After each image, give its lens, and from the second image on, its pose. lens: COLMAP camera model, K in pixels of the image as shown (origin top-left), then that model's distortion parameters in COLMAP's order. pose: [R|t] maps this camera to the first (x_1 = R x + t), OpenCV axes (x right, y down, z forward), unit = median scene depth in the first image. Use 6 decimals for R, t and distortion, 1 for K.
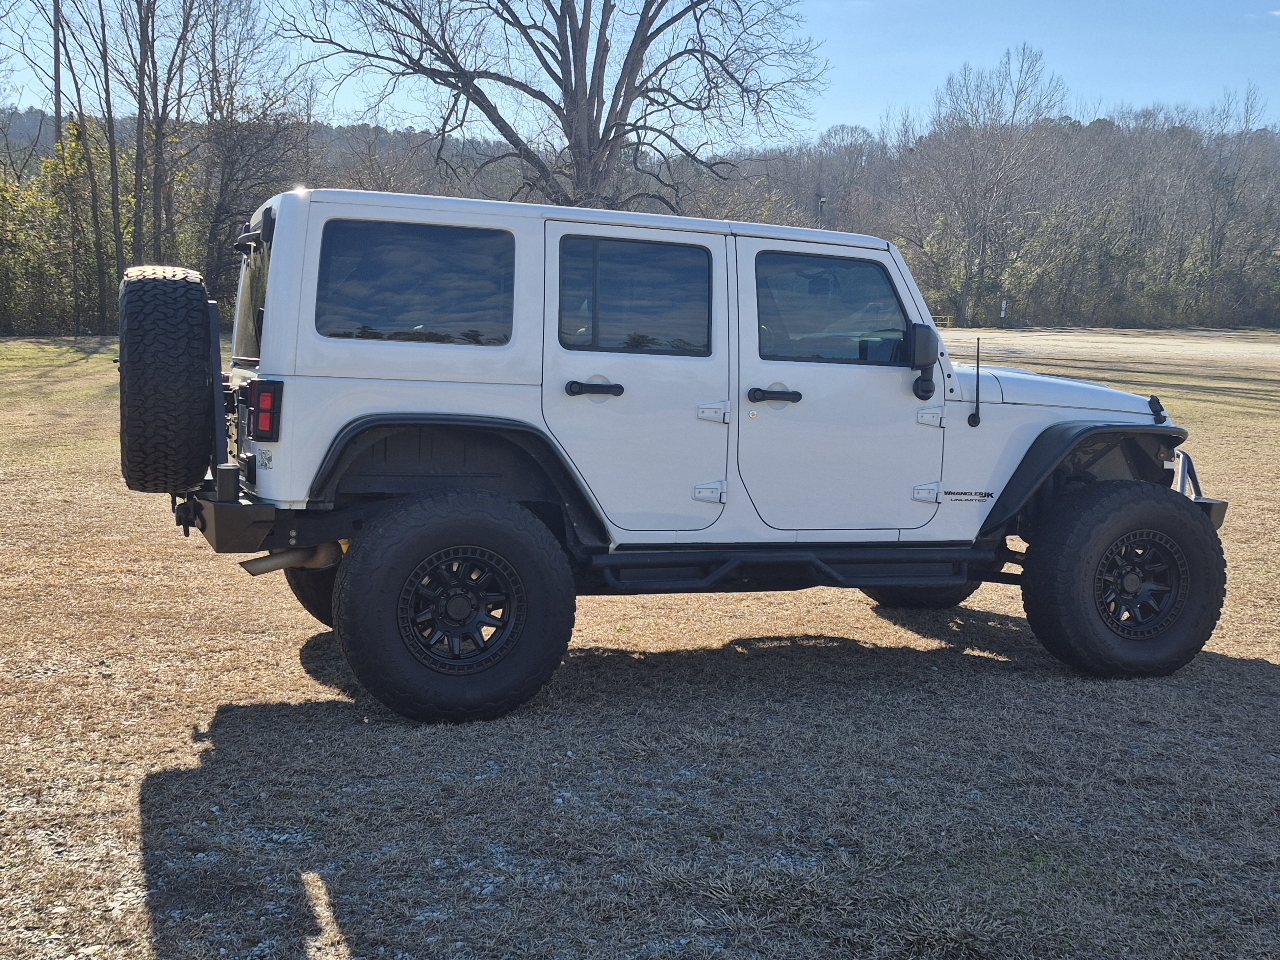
lens RADIAL K [[1503.3, 0, 675.3], [0, 1503.3, 500.4], [0, 0, 1]] dist [0.106290, -0.034673]
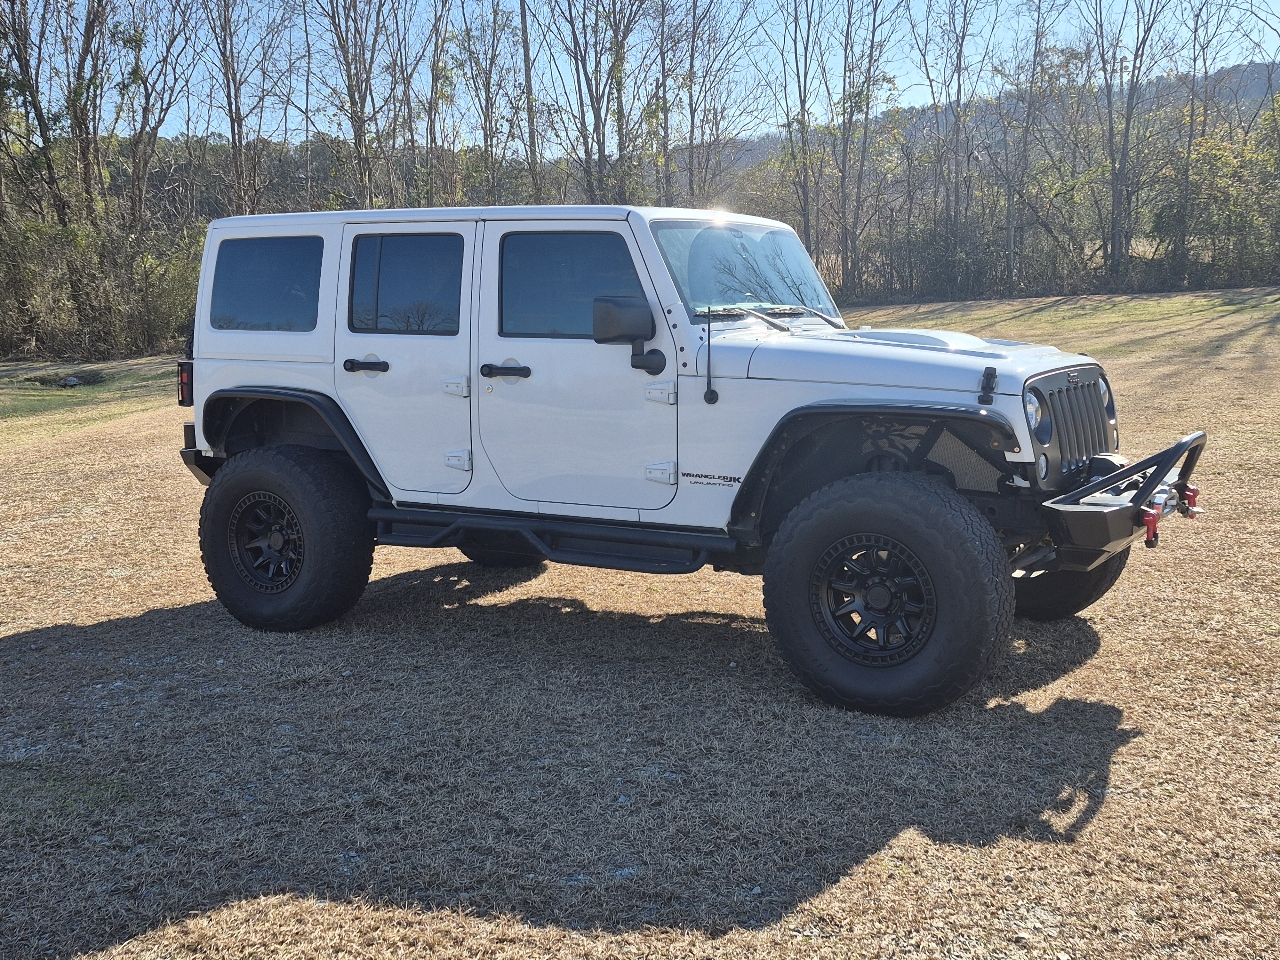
lens RADIAL K [[1472.7, 0, 656.7], [0, 1472.7, 474.4], [0, 0, 1]] dist [0.144820, -0.241697]
pose [[0.605175, 0.057303, -0.794028, 0.890560], [-0.041047, 0.998325, 0.040763, -0.041328], [0.795034, 0.007924, 0.606513, 0.432227]]
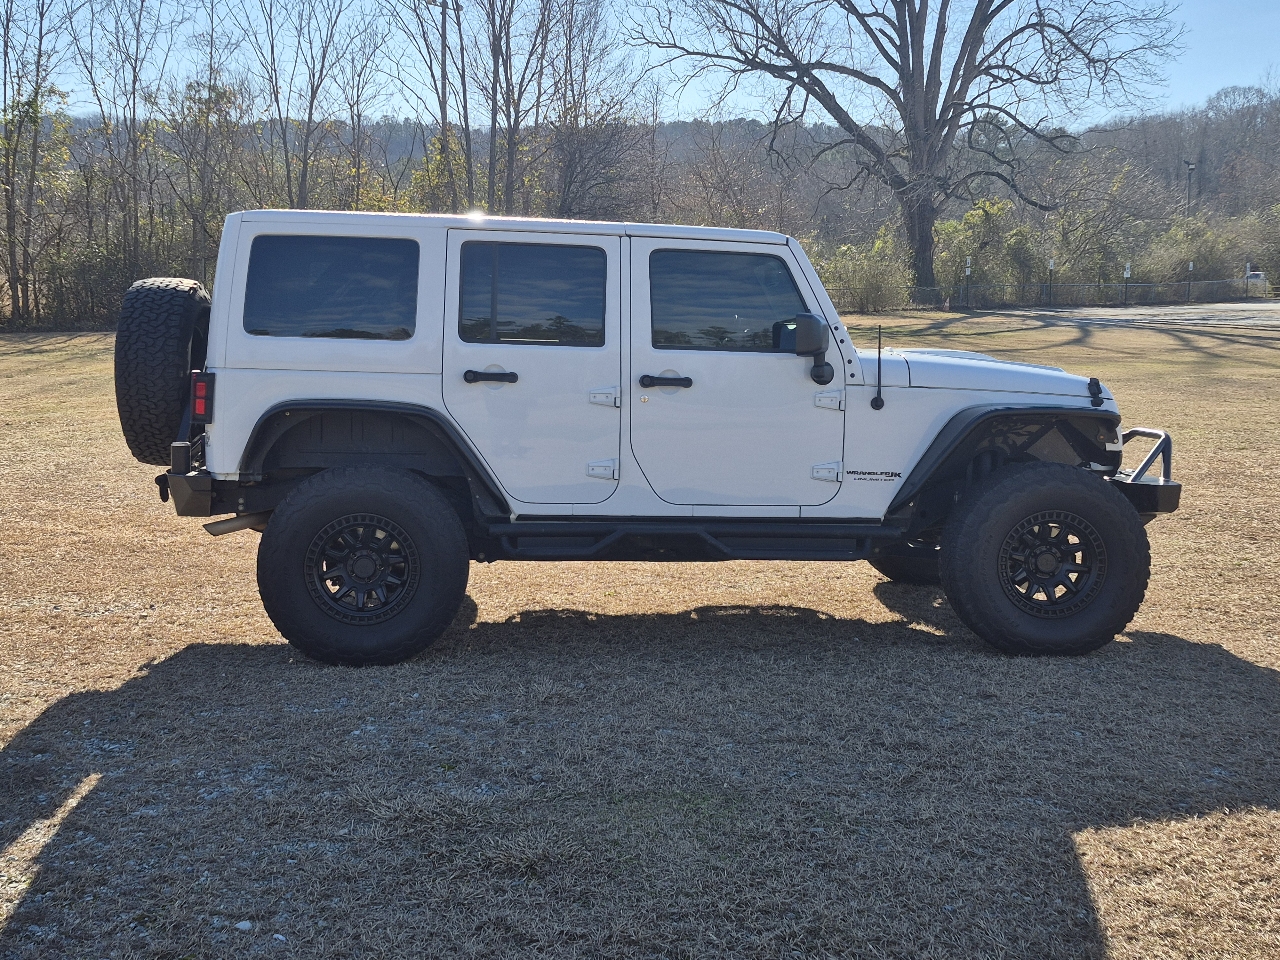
lens RADIAL K [[1472.7, 0, 656.7], [0, 1472.7, 474.4], [0, 0, 1]] dist [0.144820, -0.241697]
pose [[0.963777, 0.010061, -0.266518, 0.324442], [-0.010768, 0.999941, -0.001193, -0.000866], [0.266490, 0.004020, 0.963829, -0.031535]]
